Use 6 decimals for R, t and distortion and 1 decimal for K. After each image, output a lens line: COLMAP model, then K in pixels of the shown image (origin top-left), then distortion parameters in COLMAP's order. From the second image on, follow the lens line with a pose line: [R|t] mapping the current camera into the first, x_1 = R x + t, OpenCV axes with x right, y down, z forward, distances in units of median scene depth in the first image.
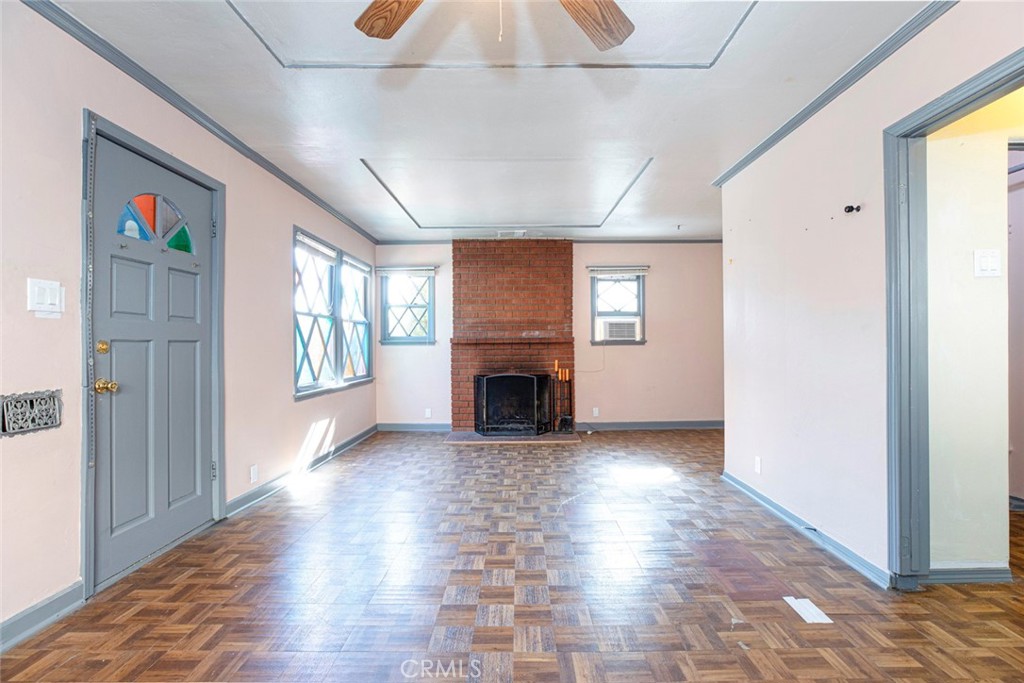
lens RADIAL K [[464.4, 0, 512.5], [0, 464.4, 342.1], [0, 0, 1]] dist [0.001866, 0.000022]
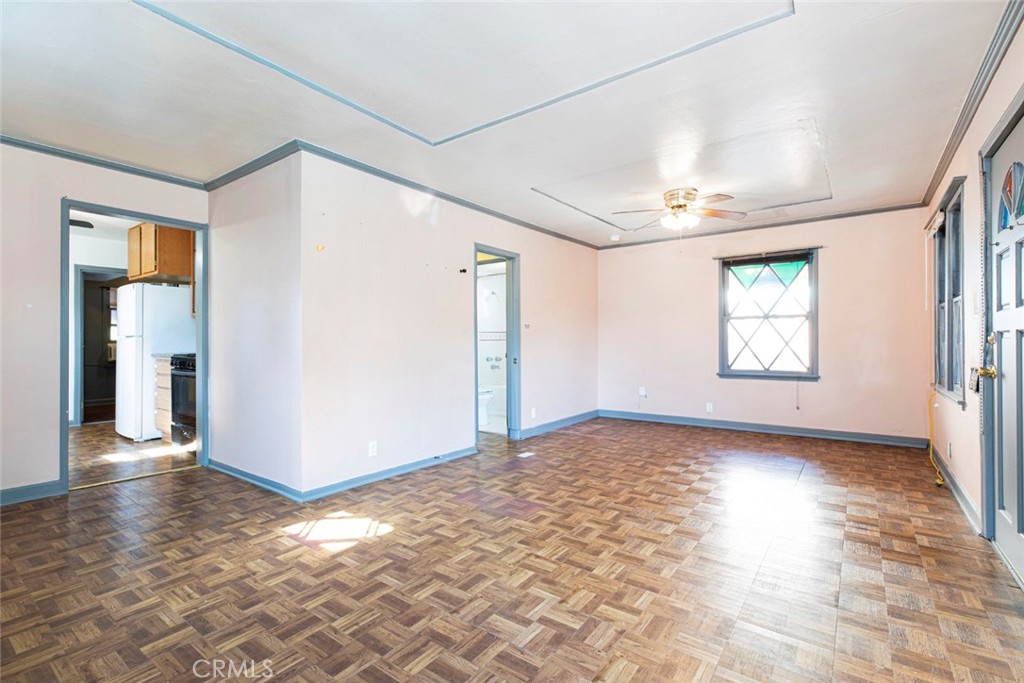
lens RADIAL K [[464.4, 0, 515.2], [0, 464.4, 341.3], [0, 0, 1]] dist [0.001866, 0.000022]
pose [[-0.812402, 0.009276, 0.583024, -0.403817], [0.001895, 0.999910, -0.013268, 0.027756], [-0.583095, -0.009674, -0.812346, 1.759994]]
